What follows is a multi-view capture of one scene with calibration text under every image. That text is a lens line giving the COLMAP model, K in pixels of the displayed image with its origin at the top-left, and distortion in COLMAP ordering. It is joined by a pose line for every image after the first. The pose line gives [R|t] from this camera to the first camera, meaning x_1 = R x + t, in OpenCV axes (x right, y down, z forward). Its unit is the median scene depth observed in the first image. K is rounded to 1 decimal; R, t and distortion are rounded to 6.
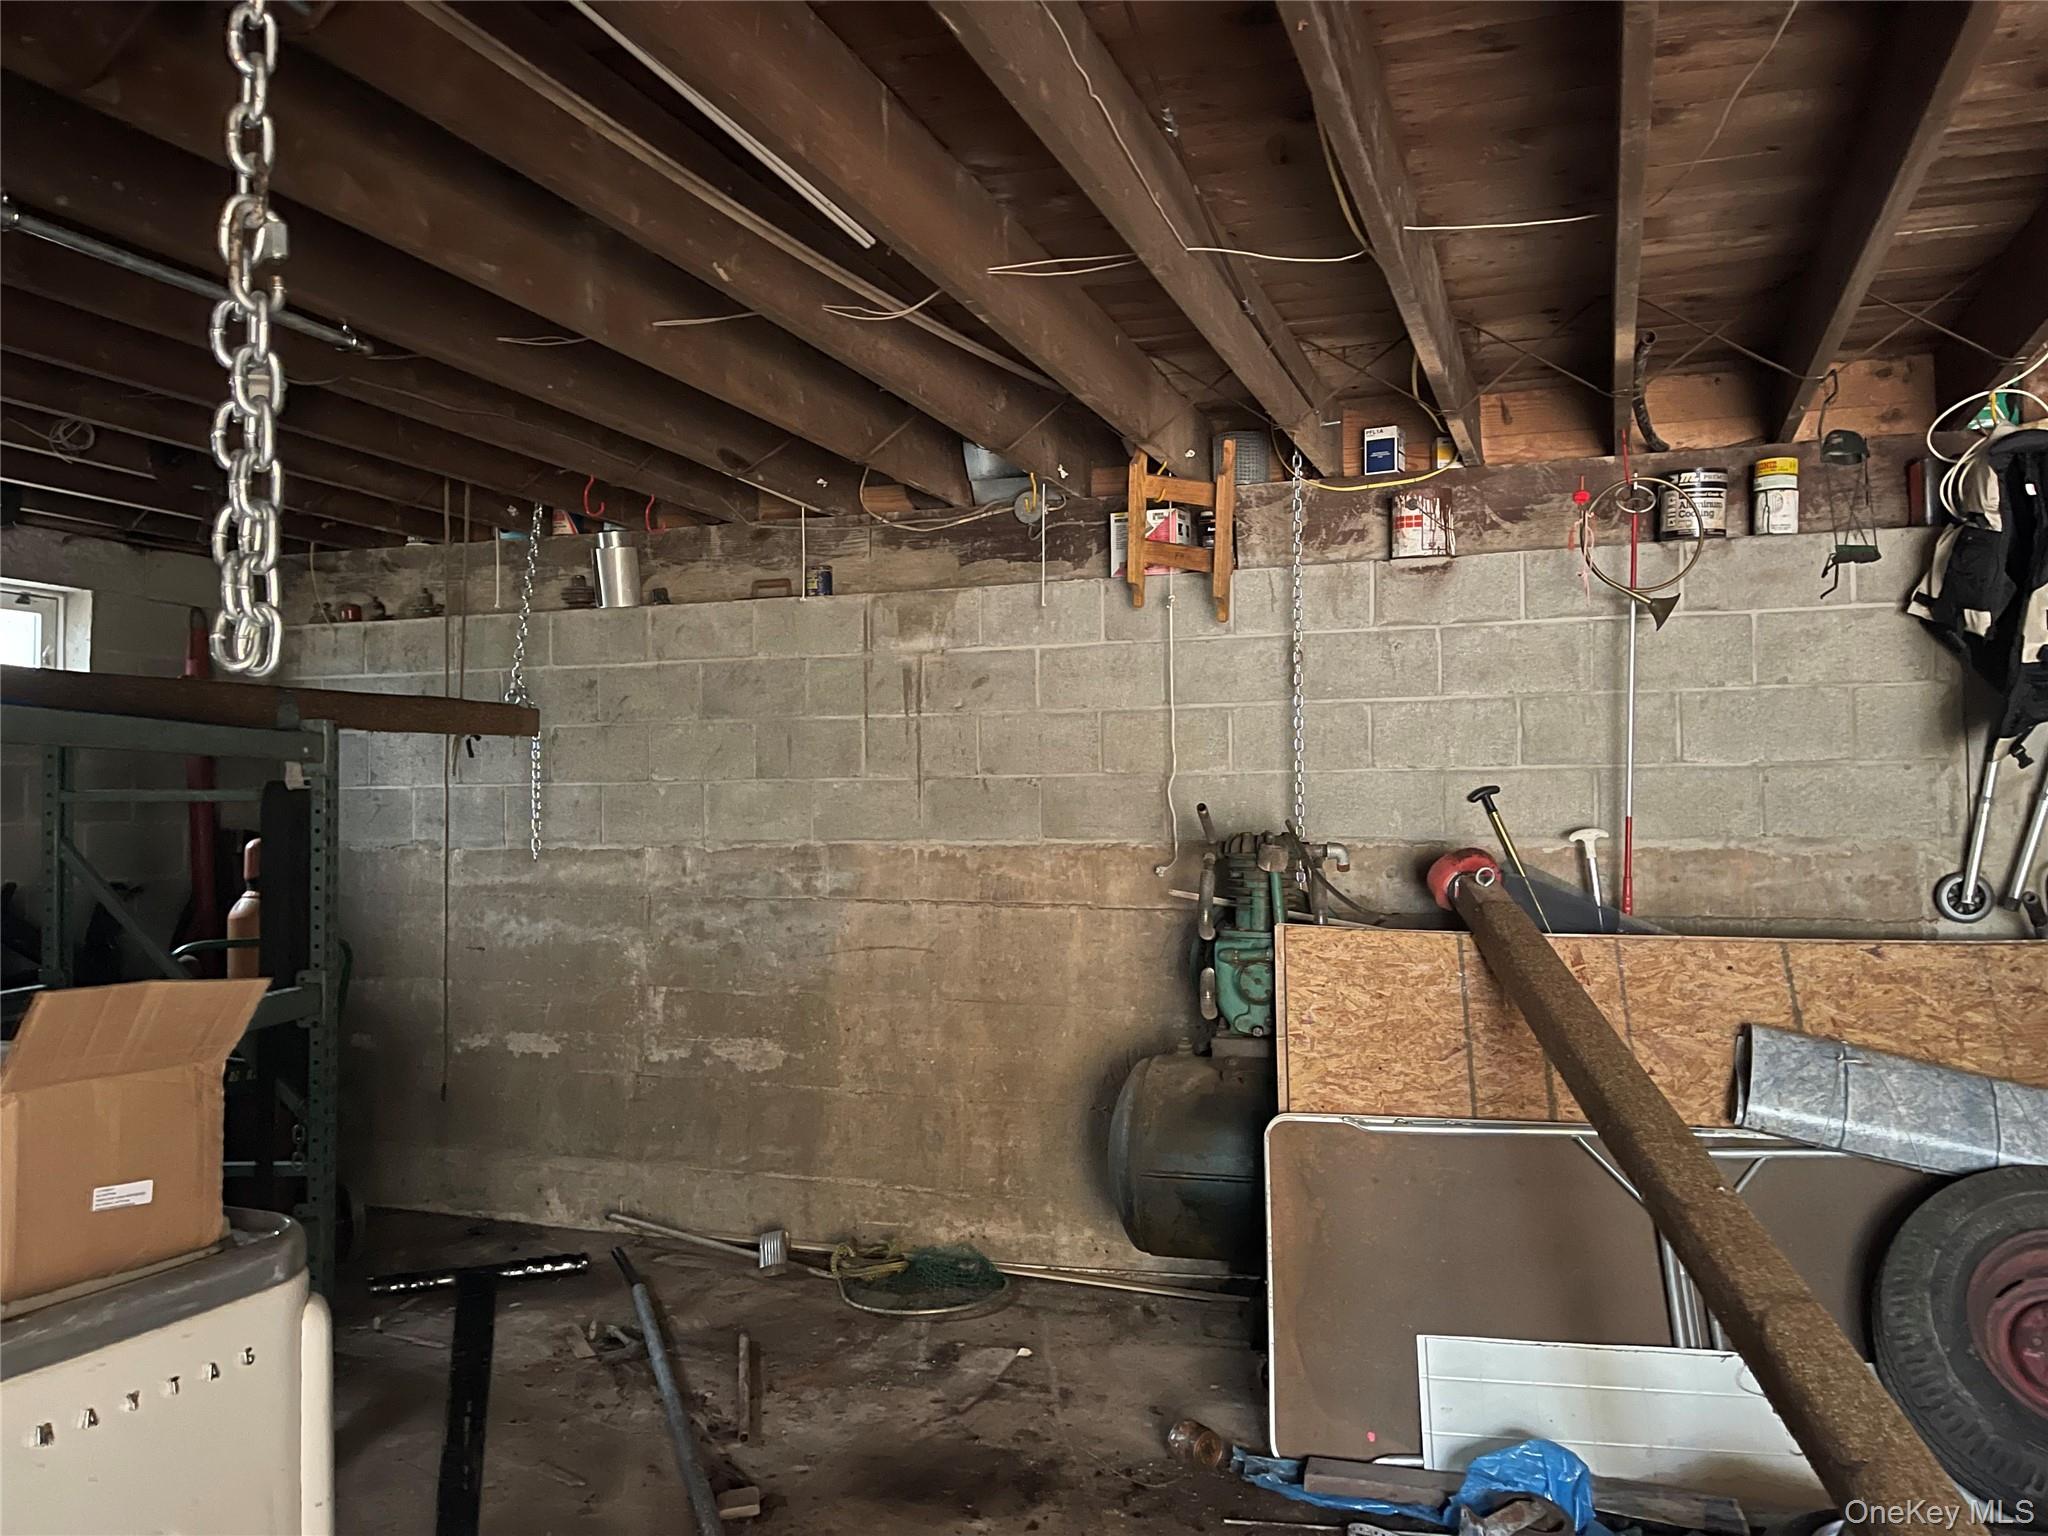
lens RADIAL K [[1538.9, 0, 1022.0], [0, 1538.9, 781.8], [0, 0, 1]] dist [0.076491, -0.101700]
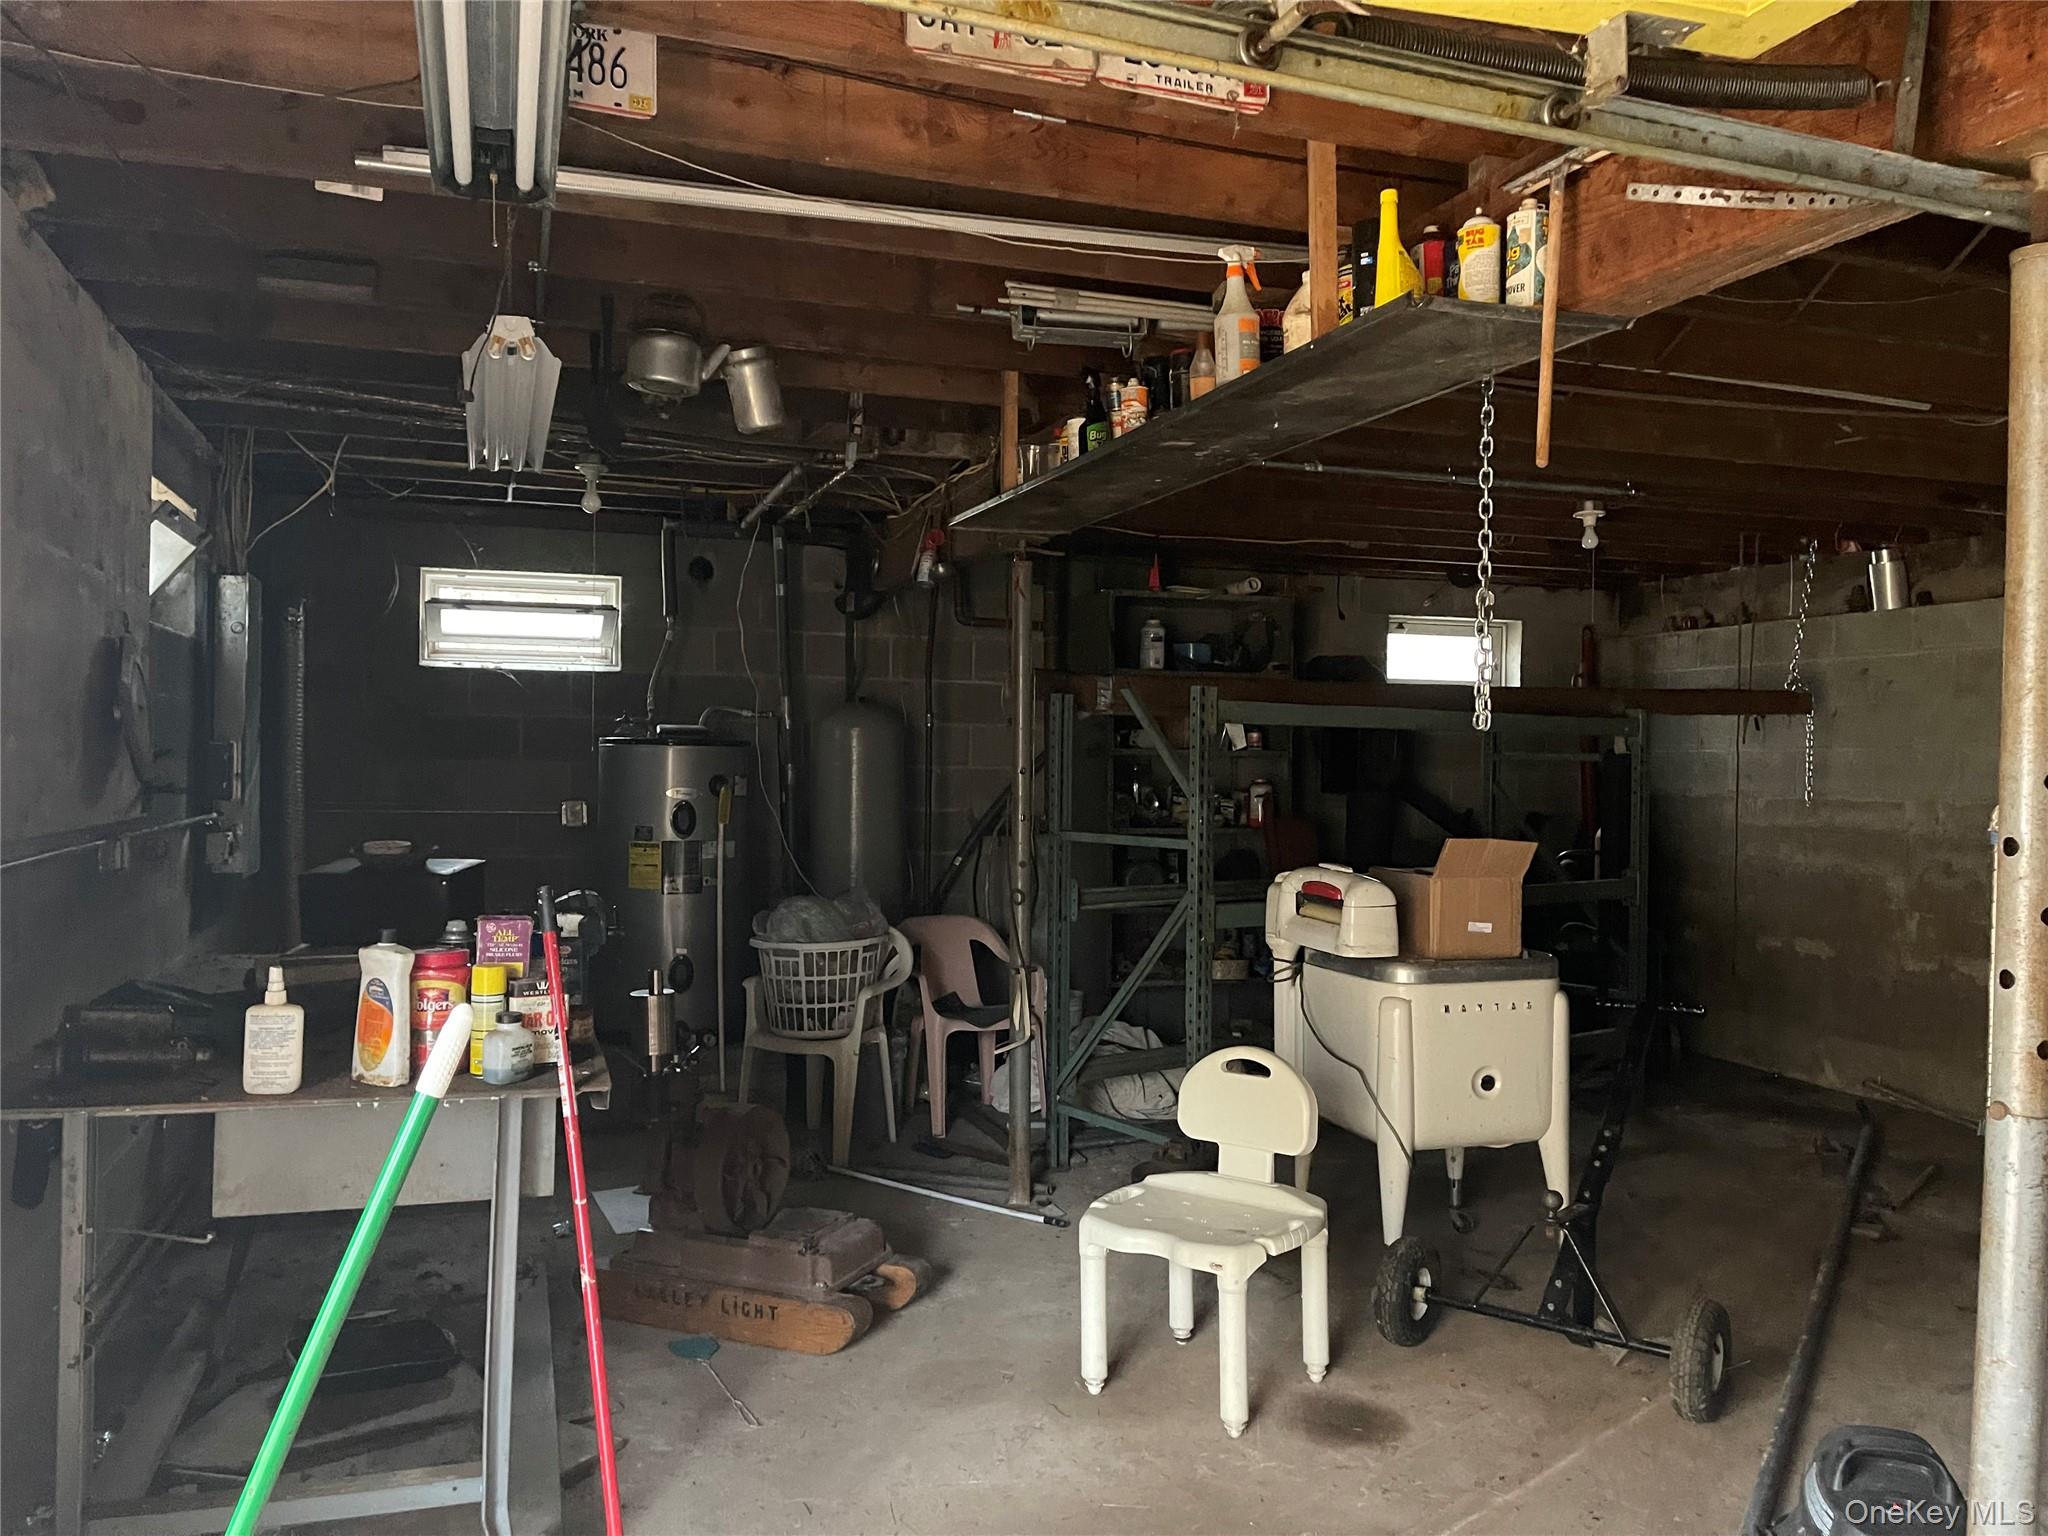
lens RADIAL K [[1538.9, 0, 1022.0], [0, 1538.9, 781.8], [0, 0, 1]] dist [0.076491, -0.101700]
pose [[0.640005, 0.023771, -0.768003, 0.267956], [-0.001006, 0.999546, 0.030099, -0.010328], [0.768370, -0.018491, 0.639738, -0.356907]]
